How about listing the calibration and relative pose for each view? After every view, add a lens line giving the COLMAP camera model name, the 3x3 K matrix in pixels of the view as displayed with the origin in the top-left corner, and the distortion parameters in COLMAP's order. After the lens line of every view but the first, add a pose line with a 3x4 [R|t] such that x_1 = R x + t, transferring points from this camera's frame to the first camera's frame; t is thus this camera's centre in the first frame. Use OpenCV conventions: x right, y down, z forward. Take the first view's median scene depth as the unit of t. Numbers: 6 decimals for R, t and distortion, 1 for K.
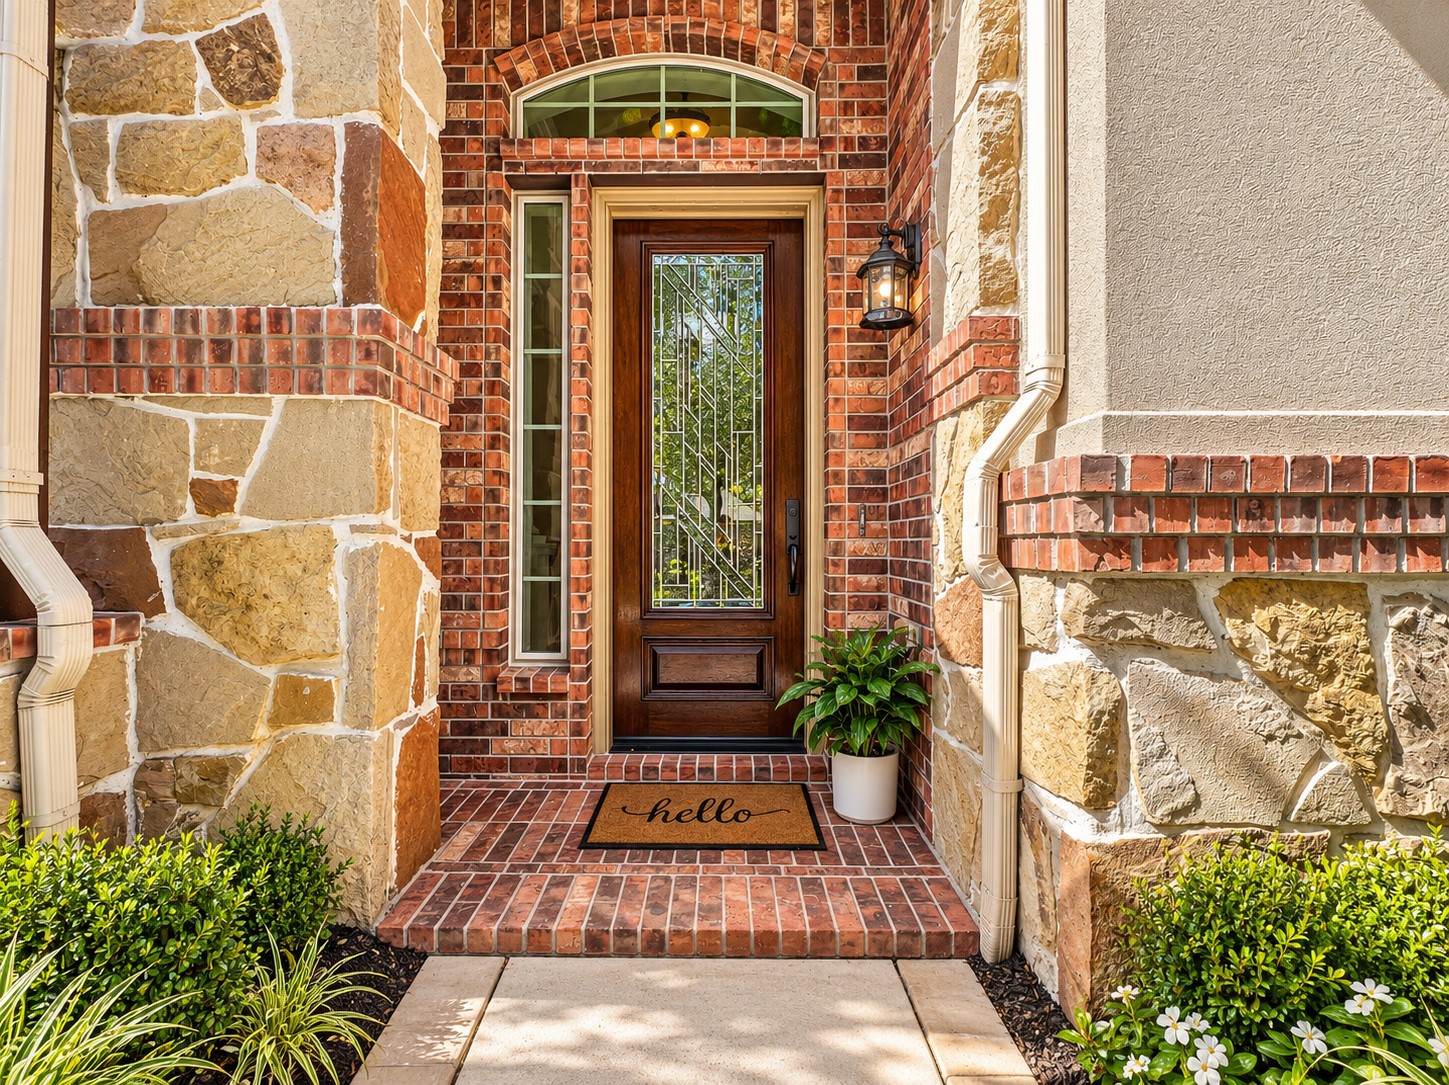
lens RADIAL K [[597.8, 0, 724.5], [0, 597.8, 542.5], [0, 0, 1]] dist [-0.000698, 0.000069]
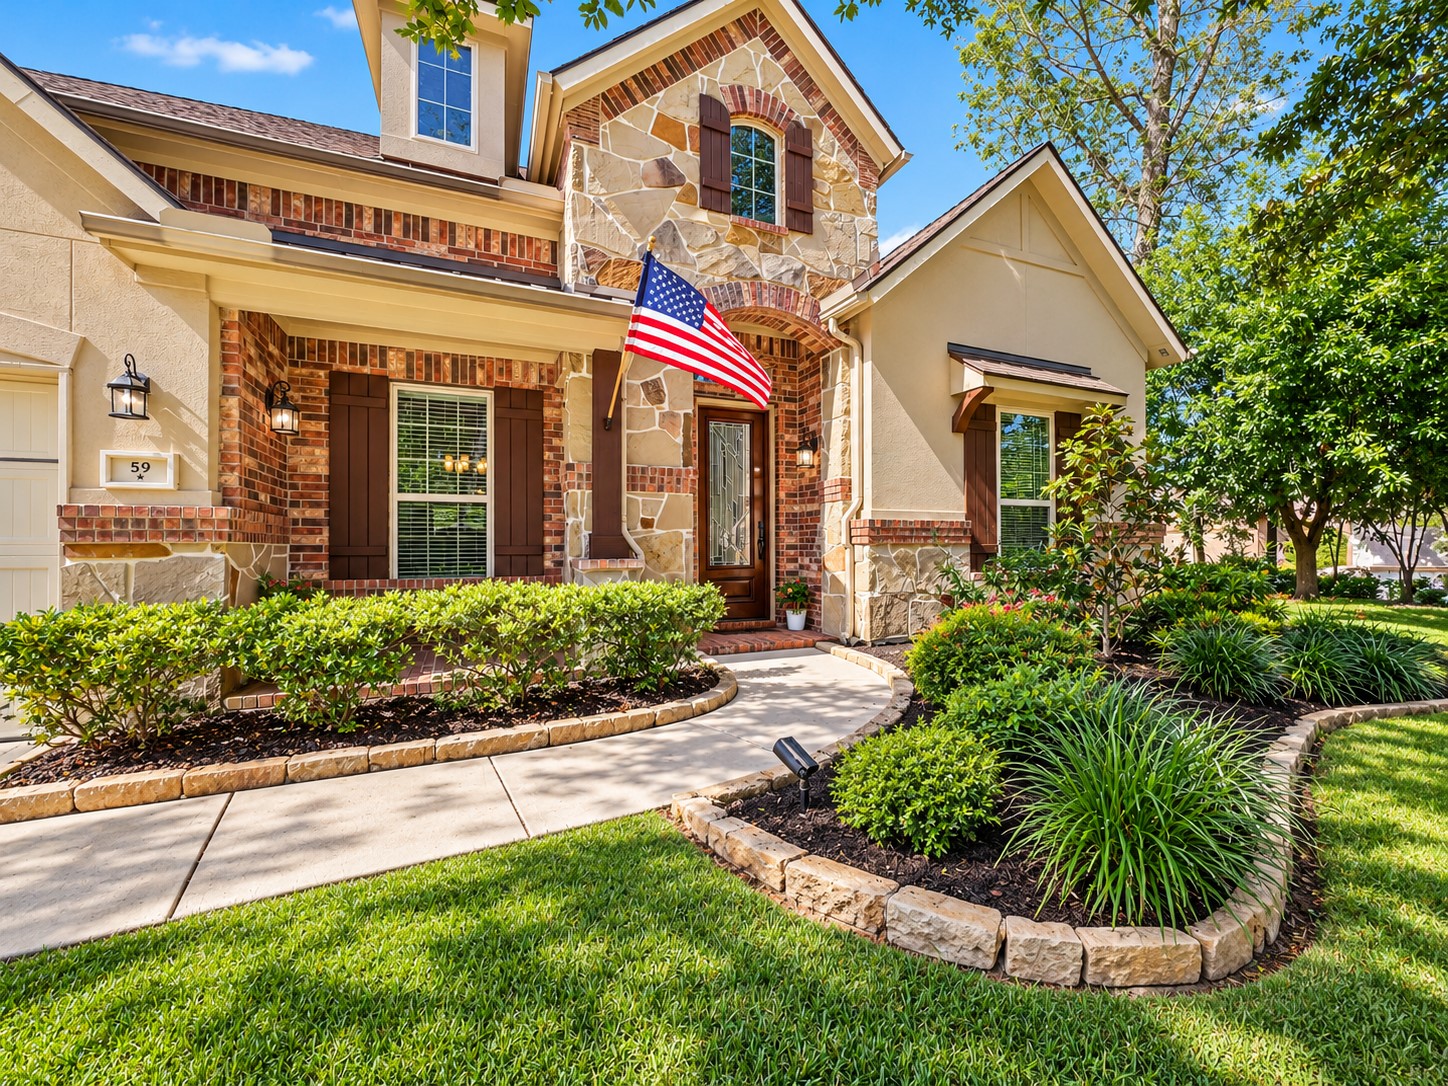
lens RADIAL K [[597.4, 0, 724.0], [0, 597.4, 543.0], [0, 0, 1]] dist [-0.000698, 0.000069]
pose [[0.918781, 0.001743, 0.394764, -1.756832], [-0.002090, 0.999998, 0.000450, 0.031798], [-0.394763, -0.001238, 0.918782, -2.192097]]
